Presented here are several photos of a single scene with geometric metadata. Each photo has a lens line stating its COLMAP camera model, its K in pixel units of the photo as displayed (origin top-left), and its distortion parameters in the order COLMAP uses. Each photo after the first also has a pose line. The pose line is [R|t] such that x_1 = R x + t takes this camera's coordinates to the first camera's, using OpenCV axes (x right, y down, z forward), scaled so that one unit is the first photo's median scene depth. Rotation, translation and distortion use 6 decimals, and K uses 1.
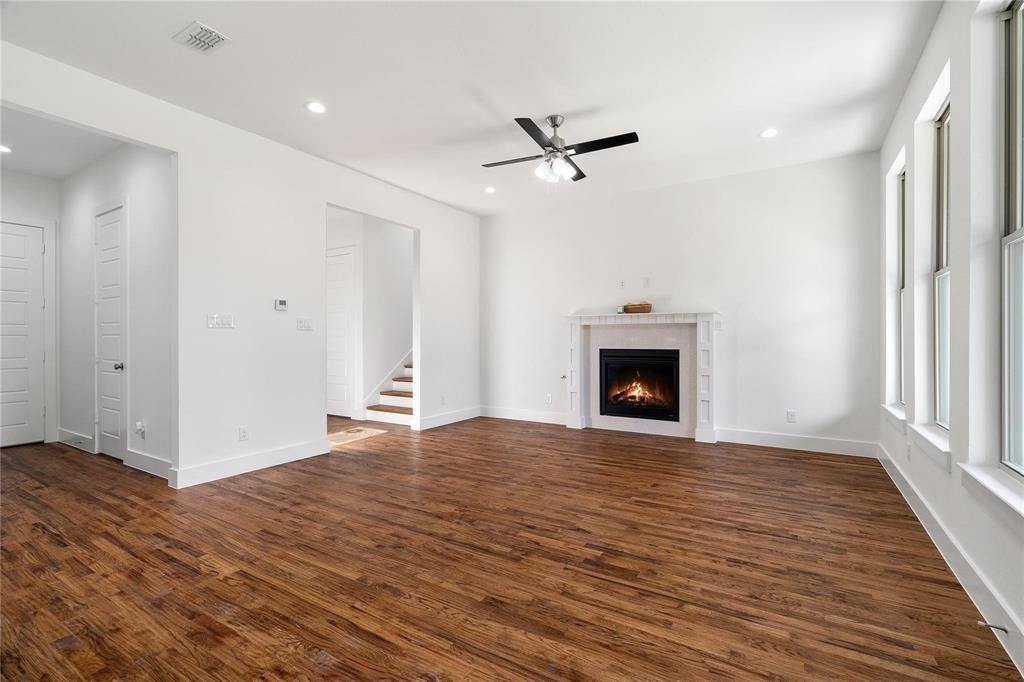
lens RADIAL K [[464.0, 0, 512.0], [0, 464.0, 341.0], [0, 0, 1]] dist [-0.000963, -0.000165]
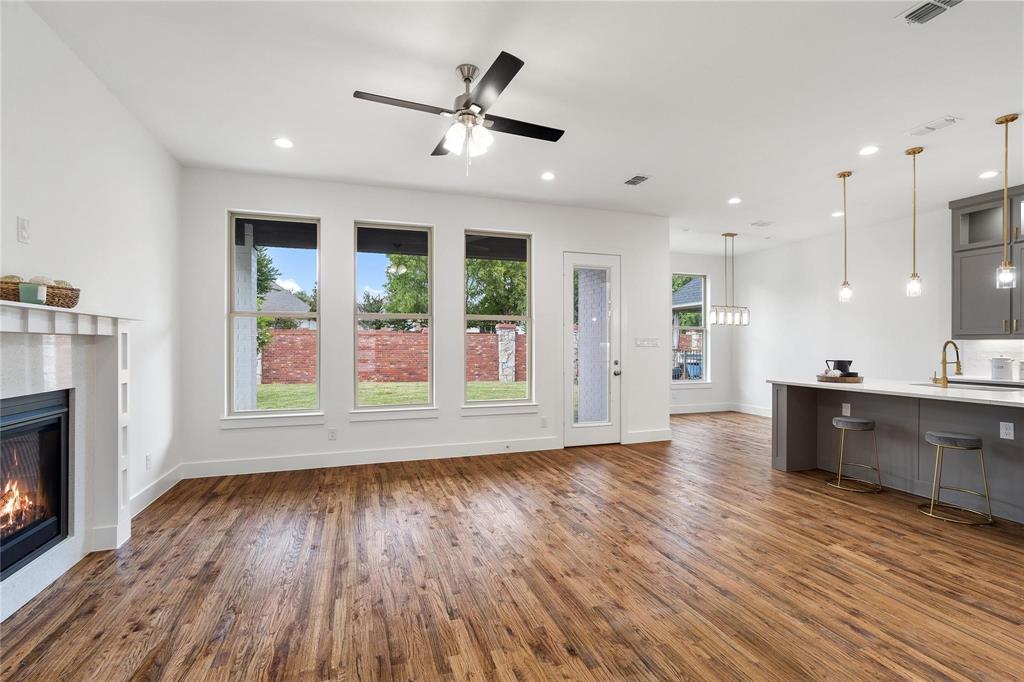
lens RADIAL K [[461.9, 0, 517.9], [0, 461.9, 344.5], [0, 0, 1]] dist [-0.001771, 0.000328]
pose [[-0.776353, -0.001051, 0.630298, -0.500746], [0.002091, 0.999989, 0.004244, -0.044403], [-0.630295, 0.004613, -0.776342, 1.741638]]
